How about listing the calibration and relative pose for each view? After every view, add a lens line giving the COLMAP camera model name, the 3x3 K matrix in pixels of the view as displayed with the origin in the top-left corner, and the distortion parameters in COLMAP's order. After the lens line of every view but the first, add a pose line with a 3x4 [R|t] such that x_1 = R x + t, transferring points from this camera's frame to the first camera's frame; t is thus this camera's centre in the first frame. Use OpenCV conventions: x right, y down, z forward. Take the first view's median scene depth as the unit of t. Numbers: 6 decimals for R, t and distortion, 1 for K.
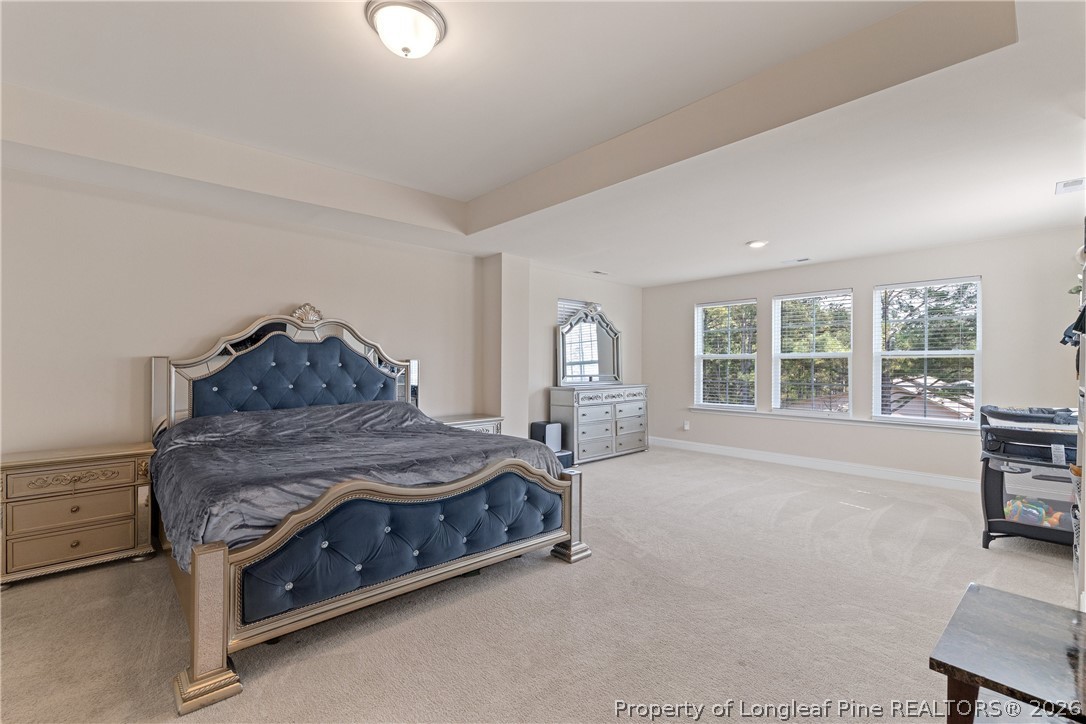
lens RADIAL K [[470.4, 0, 546.5], [0, 470.4, 365.8], [0, 0, 1]] dist [0.001843, 0.000325]
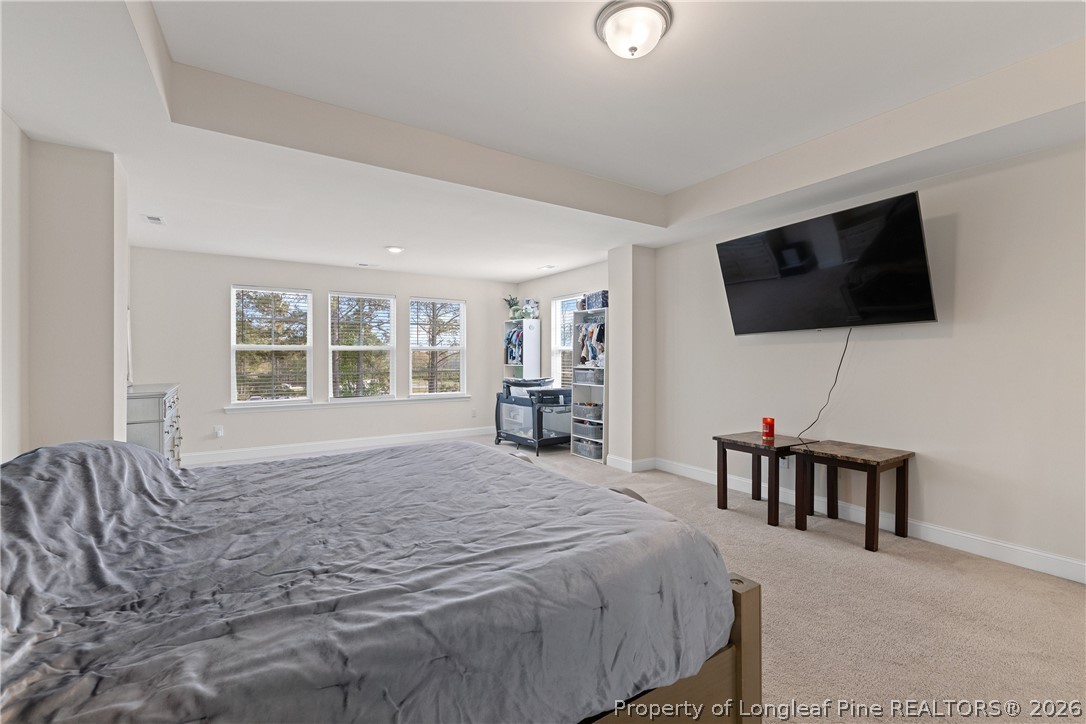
lens RADIAL K [[470.4, 0, 546.5], [0, 470.4, 365.8], [0, 0, 1]] dist [0.001843, 0.000325]
pose [[0.176616, -0.022363, 0.984026, -0.440747], [0.002804, 0.999749, 0.022217, -0.003057], [-0.984276, -0.001165, 0.176635, 0.322373]]
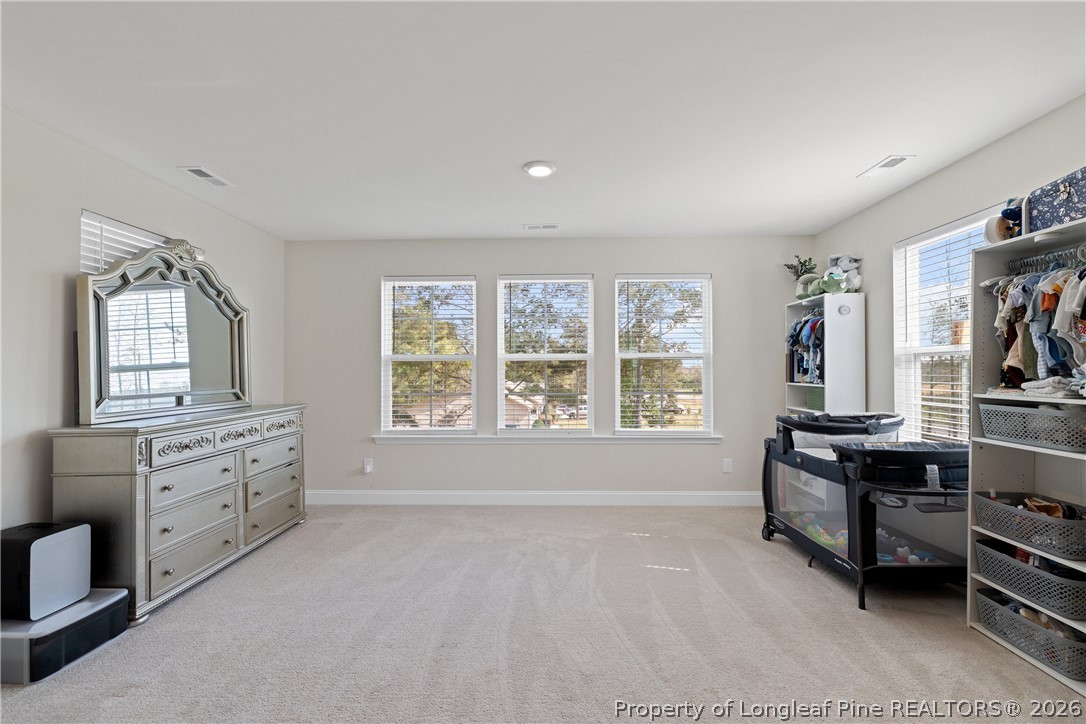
lens RADIAL K [[470.4, 0, 546.5], [0, 470.4, 365.8], [0, 0, 1]] dist [0.001843, 0.000325]
pose [[0.702484, 0.000580, 0.711699, 0.016345], [0.006772, 0.999949, -0.007499, -0.001332], [-0.711667, 0.010088, 0.702444, 0.415746]]
